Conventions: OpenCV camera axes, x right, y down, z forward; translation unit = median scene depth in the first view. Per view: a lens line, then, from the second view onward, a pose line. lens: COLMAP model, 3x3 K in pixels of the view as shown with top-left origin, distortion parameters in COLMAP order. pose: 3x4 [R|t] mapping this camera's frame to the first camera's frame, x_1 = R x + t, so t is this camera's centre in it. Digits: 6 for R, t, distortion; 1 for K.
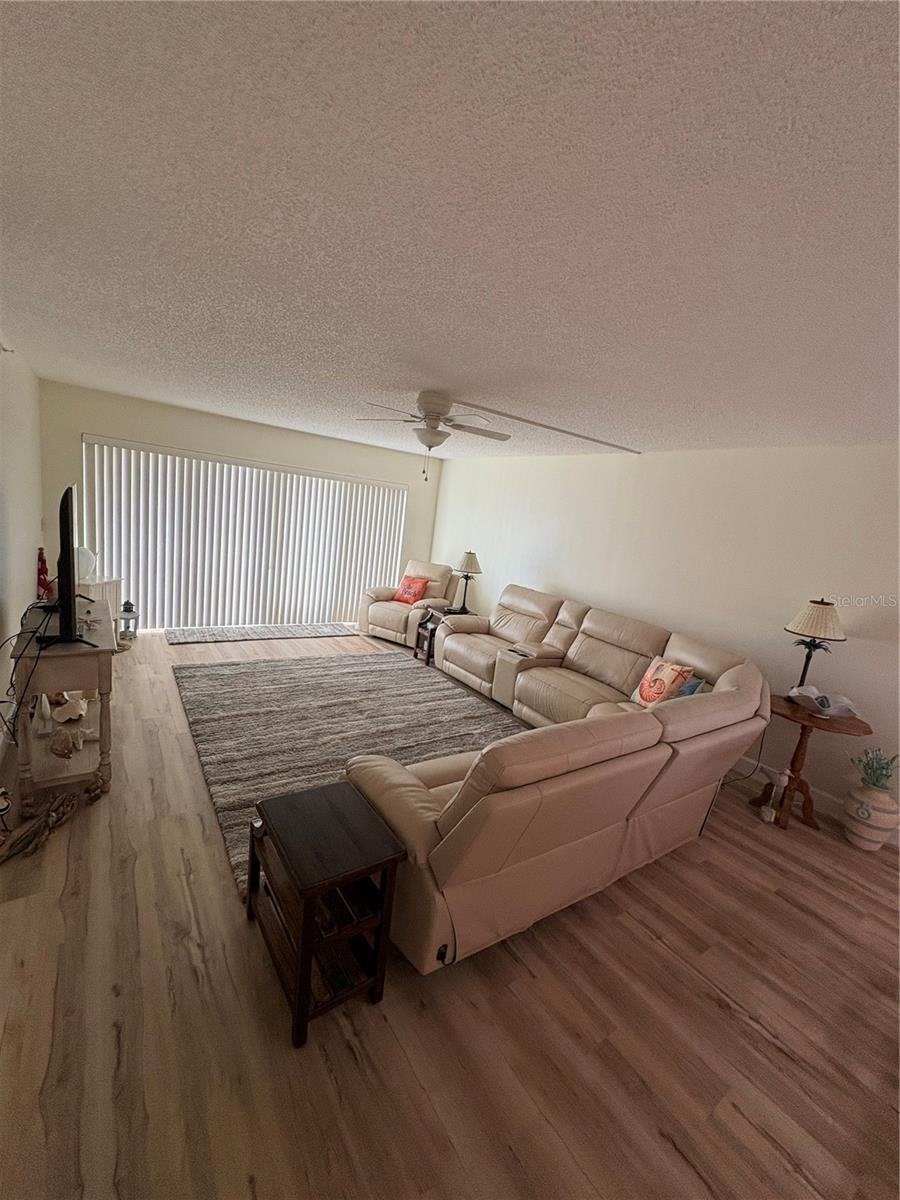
lens RADIAL K [[478.0, 0, 432.8], [0, 478.0, 596.8], [0, 0, 1]] dist [0.000078, 0.000417]
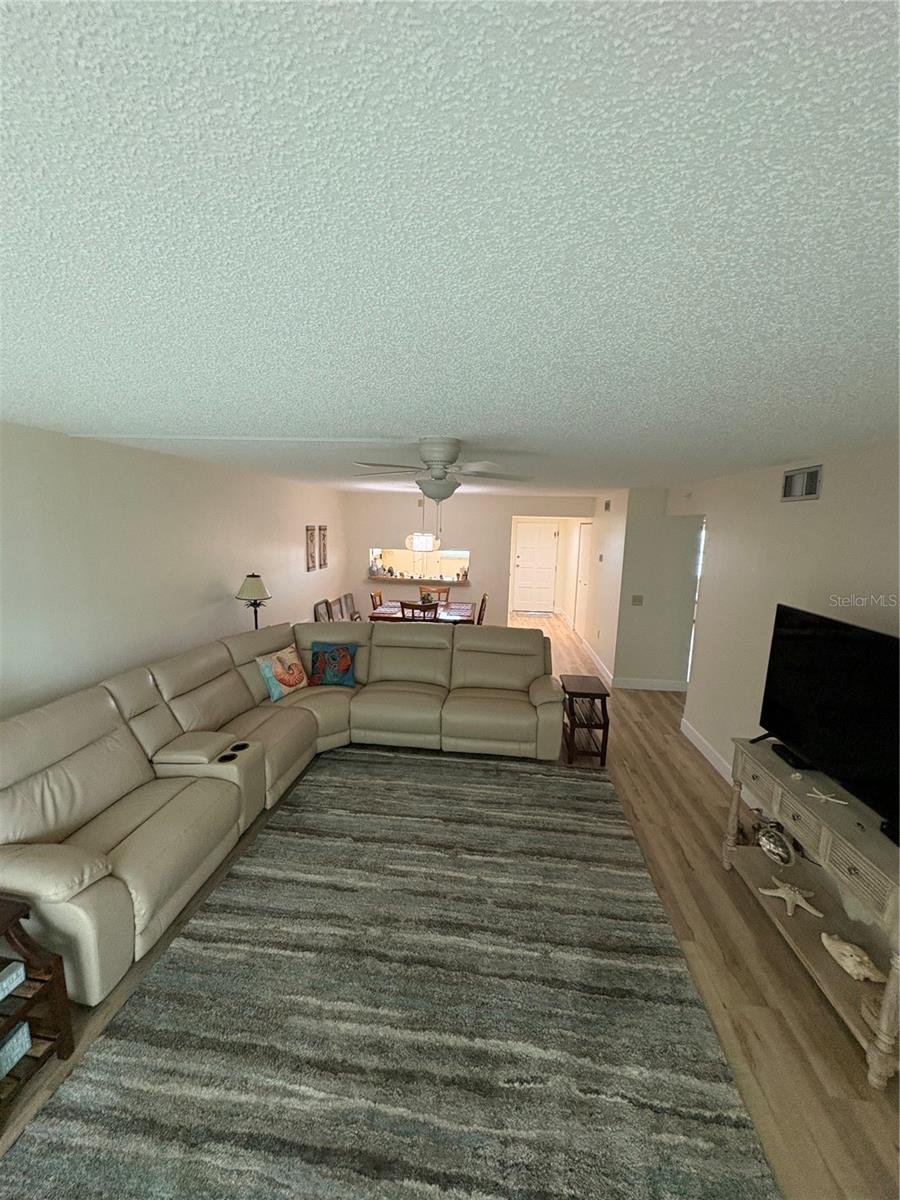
lens RADIAL K [[478.0, 0, 445.4], [0, 478.0, 599.6], [0, 0, 1]] dist [0.000078, 0.000417]
pose [[-0.759216, -0.248526, 0.601519, -0.571994], [-0.018818, 0.932218, 0.361407, -0.472678], [-0.650566, 0.263067, -0.712432, 1.686220]]
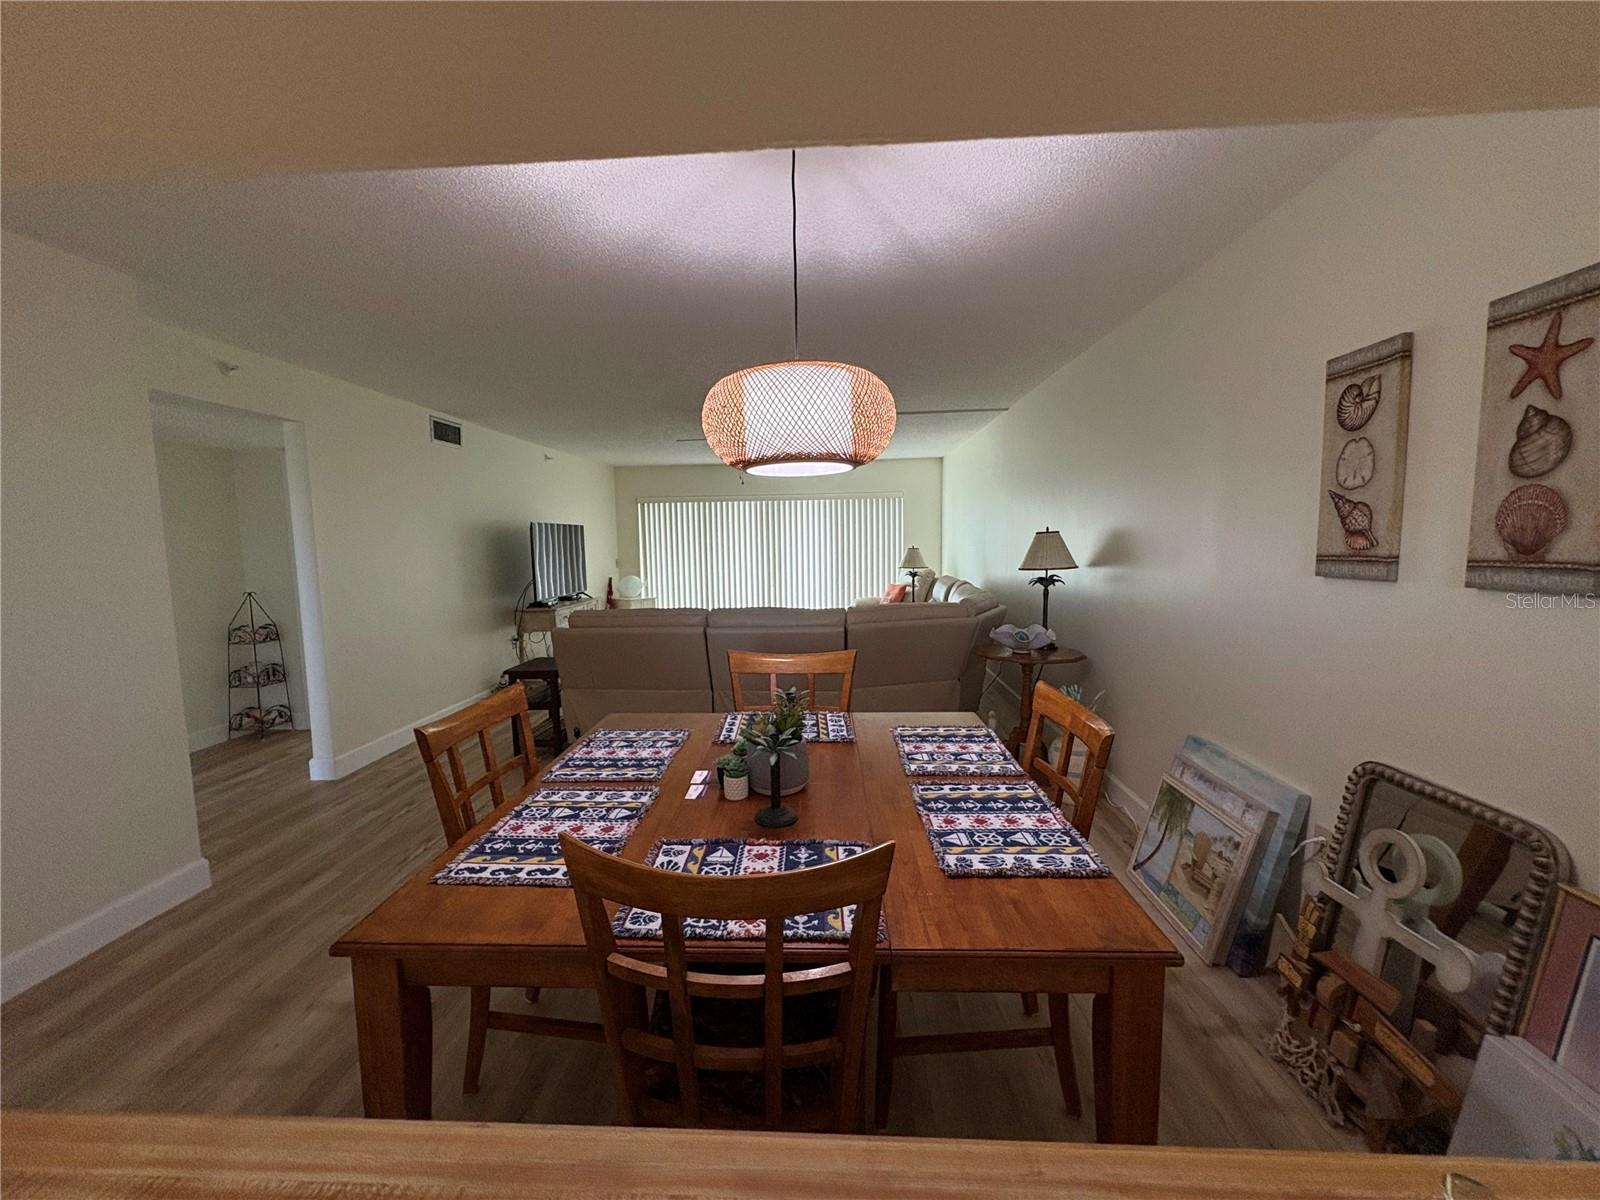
lens RADIAL K [[637.3, 0, 805.1], [0, 637.3, 606.7], [0, 0, 1]] dist [0.000078, 0.000417]
pose [[0.797480, -0.075311, -0.598627, 1.148188], [0.015262, 0.994380, -0.104768, 0.269008], [0.603153, 0.074414, 0.794147, -0.225205]]
